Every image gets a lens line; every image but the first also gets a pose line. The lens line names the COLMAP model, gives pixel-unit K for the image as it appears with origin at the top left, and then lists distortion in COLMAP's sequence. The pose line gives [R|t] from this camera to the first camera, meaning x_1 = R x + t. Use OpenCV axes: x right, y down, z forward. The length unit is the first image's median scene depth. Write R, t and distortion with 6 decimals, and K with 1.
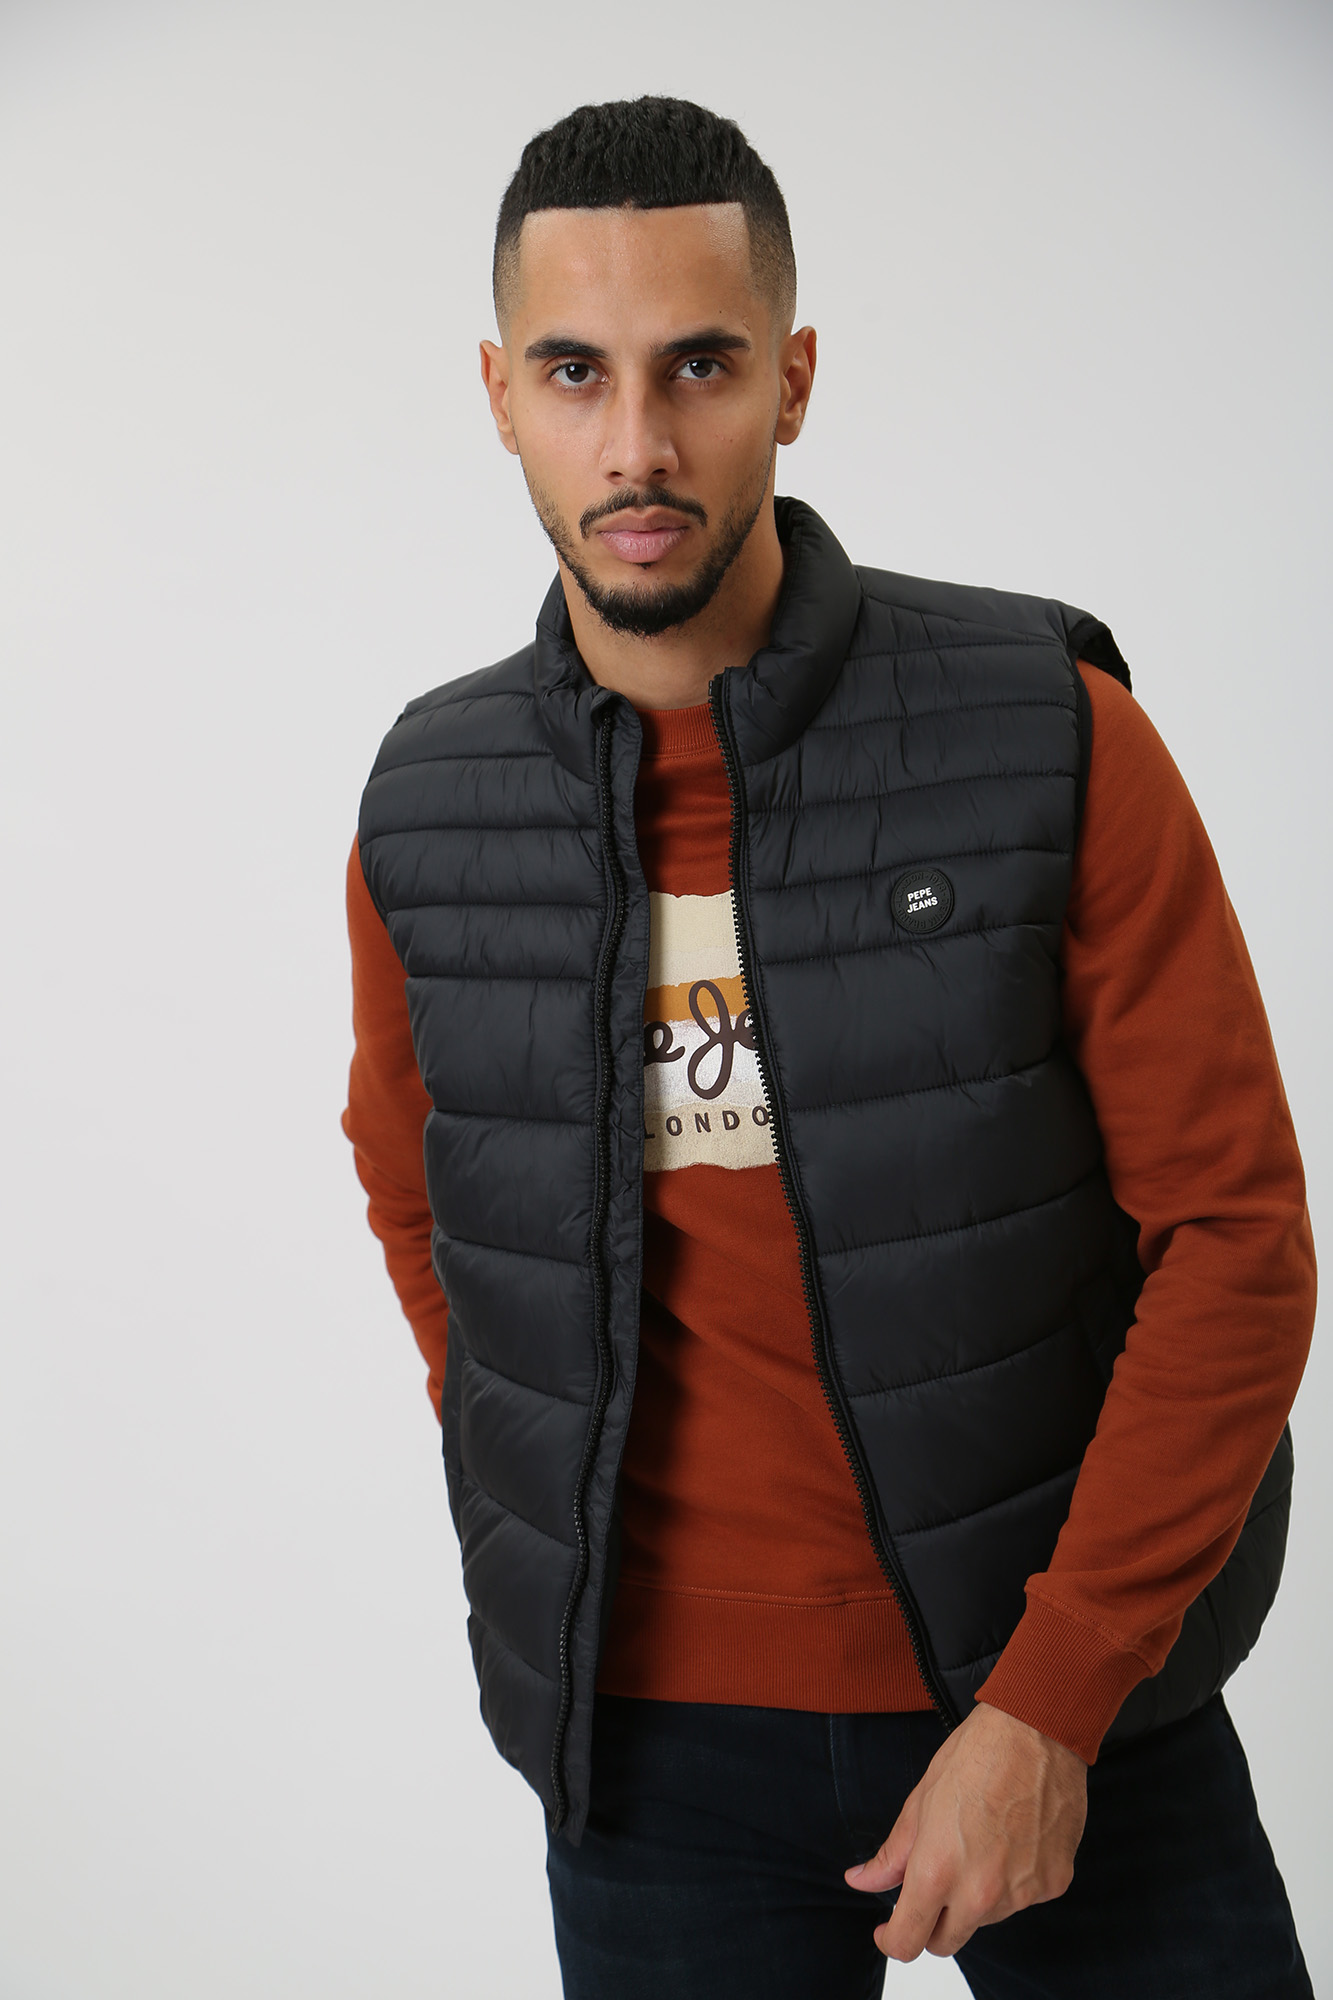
lens RADIAL K [[3579.5, 0, 666.5], [0, 3579.5, 1000.0], [0, 0, 1]] dist [0.656784, -8.918155]
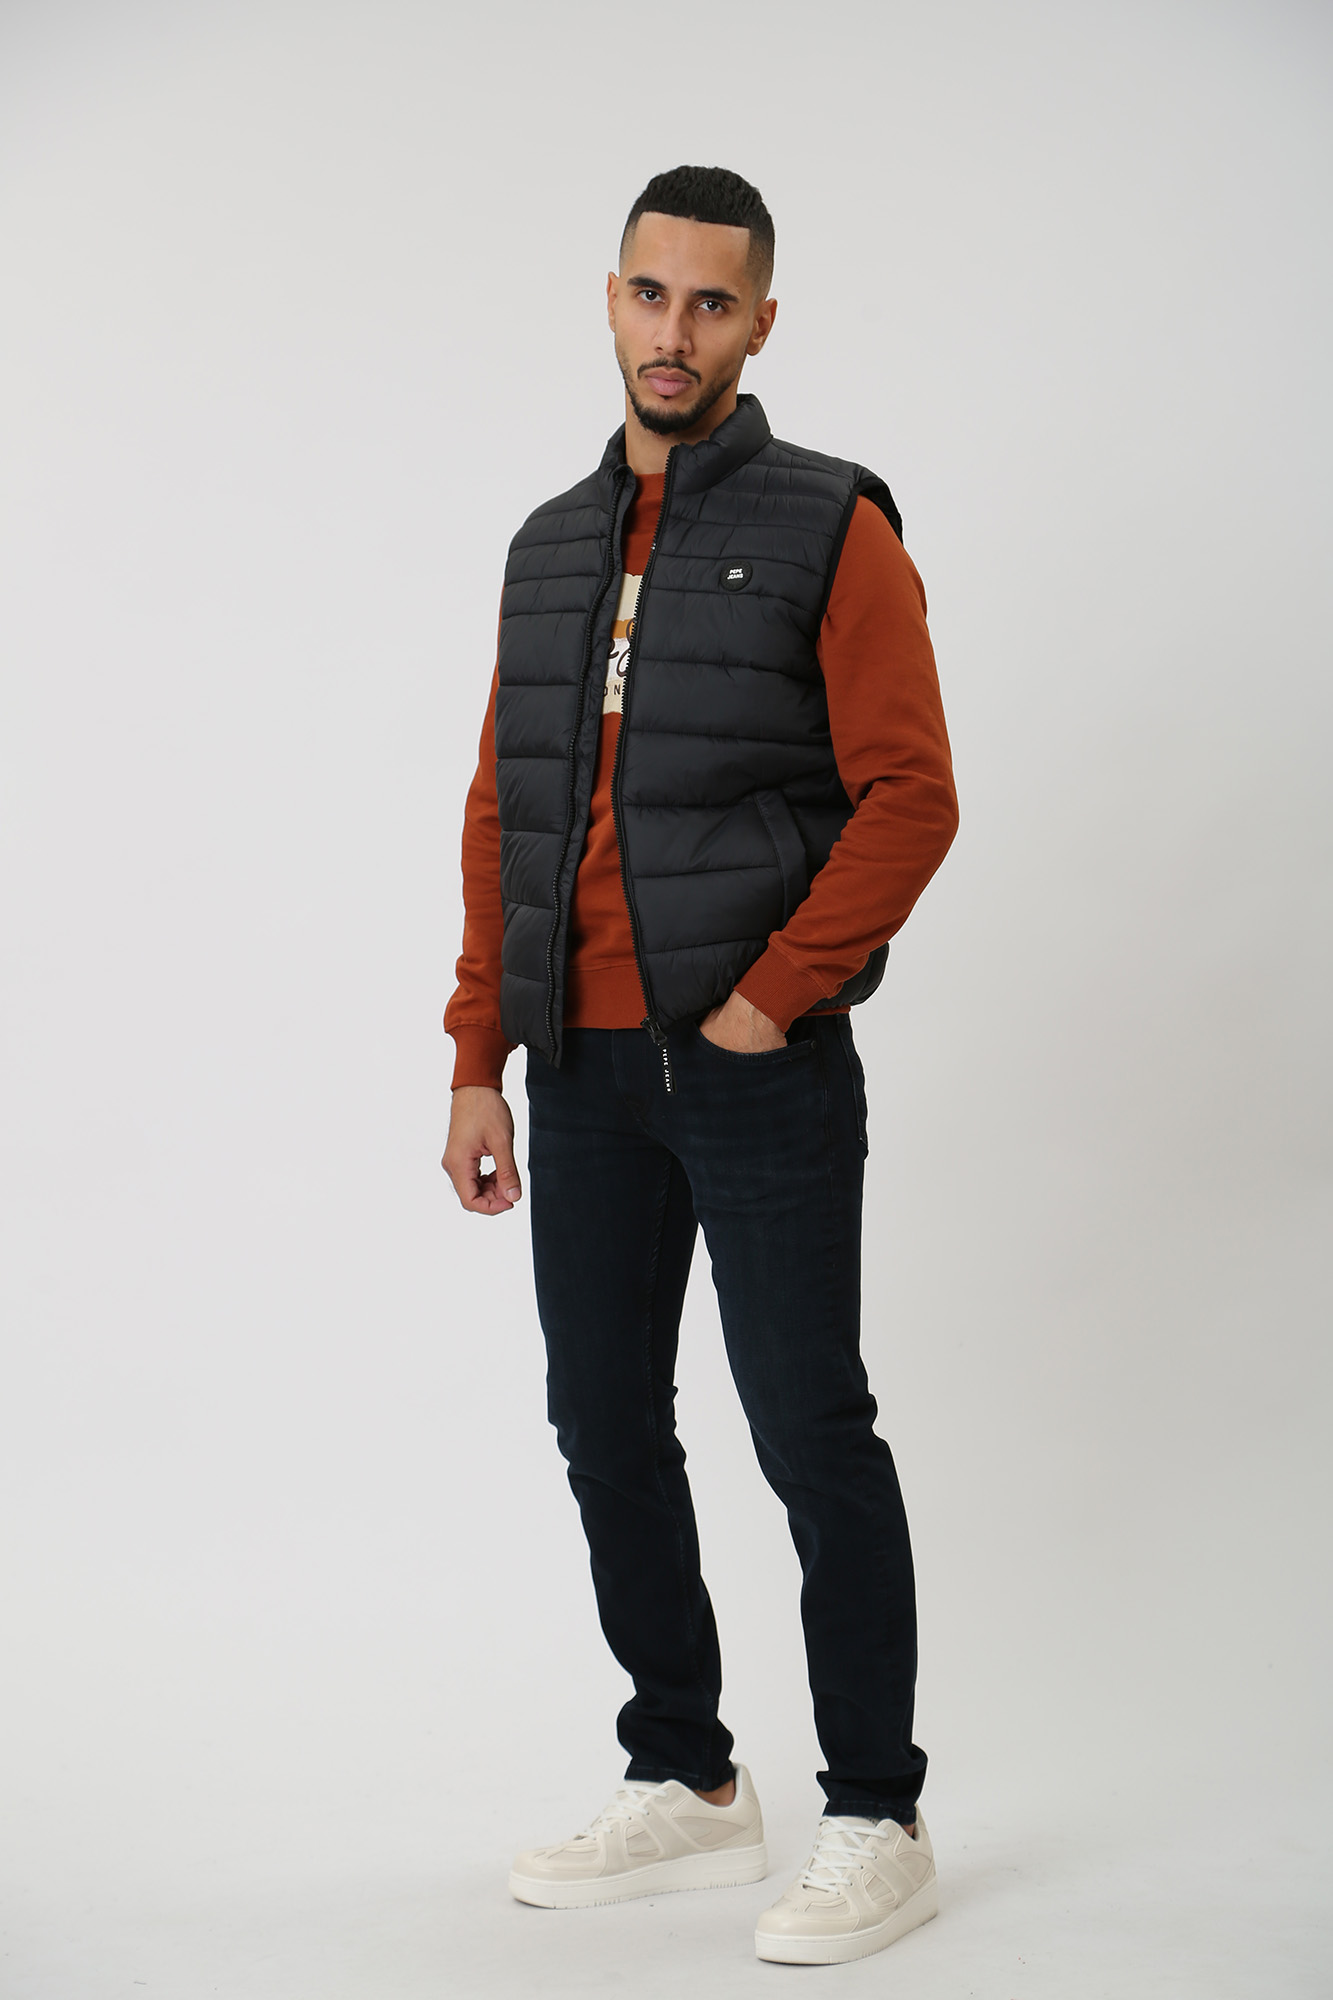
lens RADIAL K [[5038.5, 0, 666.5], [0, 5038.5, 1000.0], [0, 0, 1]] dist [0.302782, -0.111536]
pose [[0.979981, 0.177909, 0.089361, -0.196137], [-0.178138, 0.983990, -0.005462, 0.221219], [-0.088902, -0.010566, 0.995984, -1.777175]]
